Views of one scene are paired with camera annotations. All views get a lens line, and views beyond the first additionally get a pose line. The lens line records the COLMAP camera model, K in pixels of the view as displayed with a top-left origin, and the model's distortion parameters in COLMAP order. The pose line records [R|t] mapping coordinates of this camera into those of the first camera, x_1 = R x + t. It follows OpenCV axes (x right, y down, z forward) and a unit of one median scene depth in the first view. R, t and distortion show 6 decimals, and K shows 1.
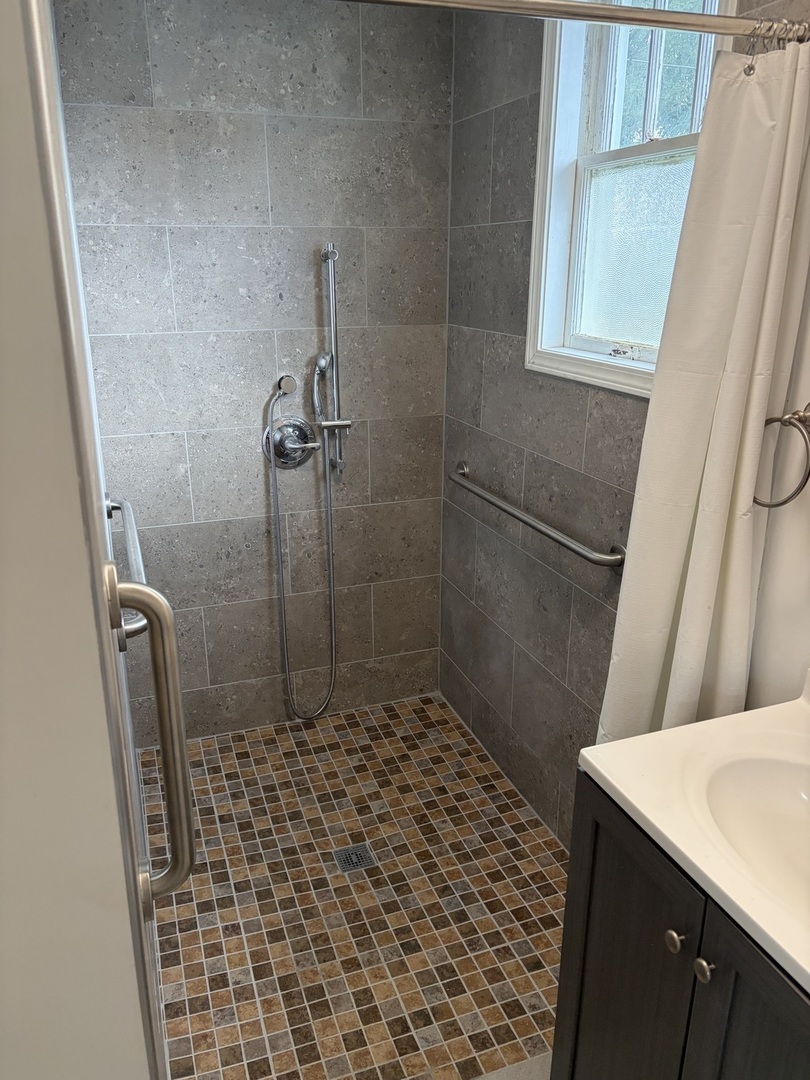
lens RADIAL K [[823.4, 0, 406.1], [0, 823.4, 543.9], [0, 0, 1]] dist [0.027127, -0.031168]
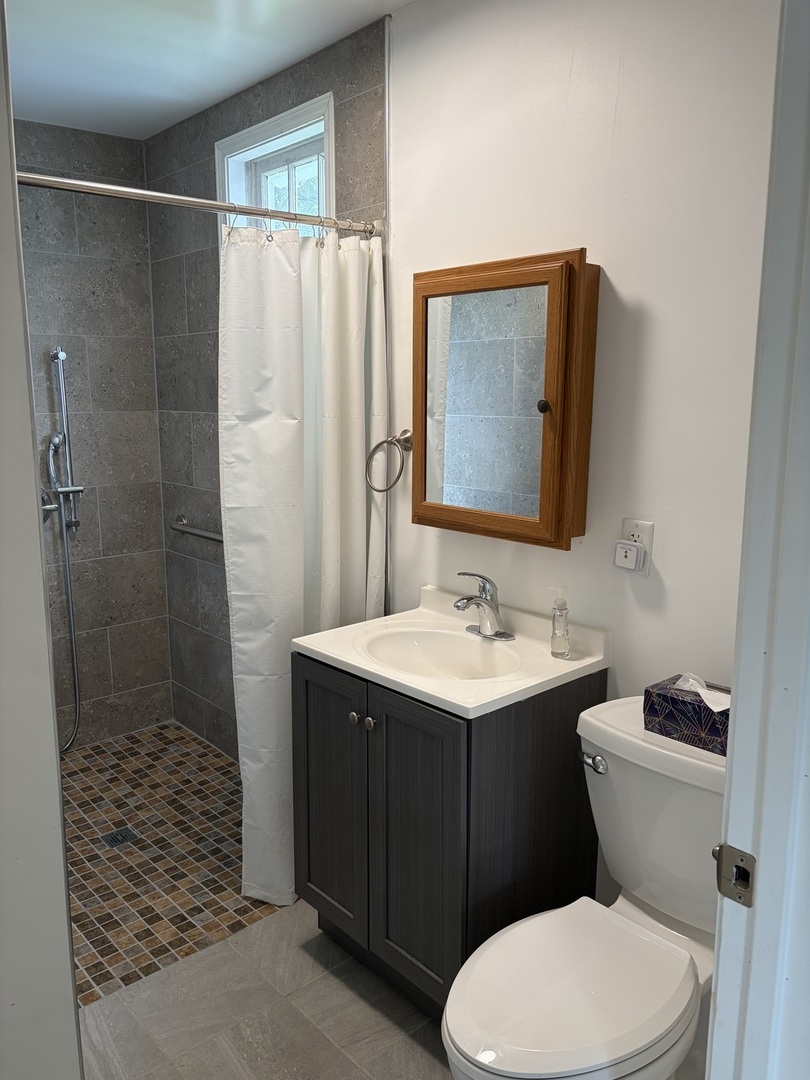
lens RADIAL K [[823.4, 0, 403.6], [0, 823.4, 539.5], [0, 0, 1]] dist [0.027127, -0.031168]
pose [[0.930521, -0.070354, 0.359419, -0.072454], [0.121995, 0.984872, -0.123059, 0.138672], [-0.345324, 0.158356, 0.925027, -0.288649]]
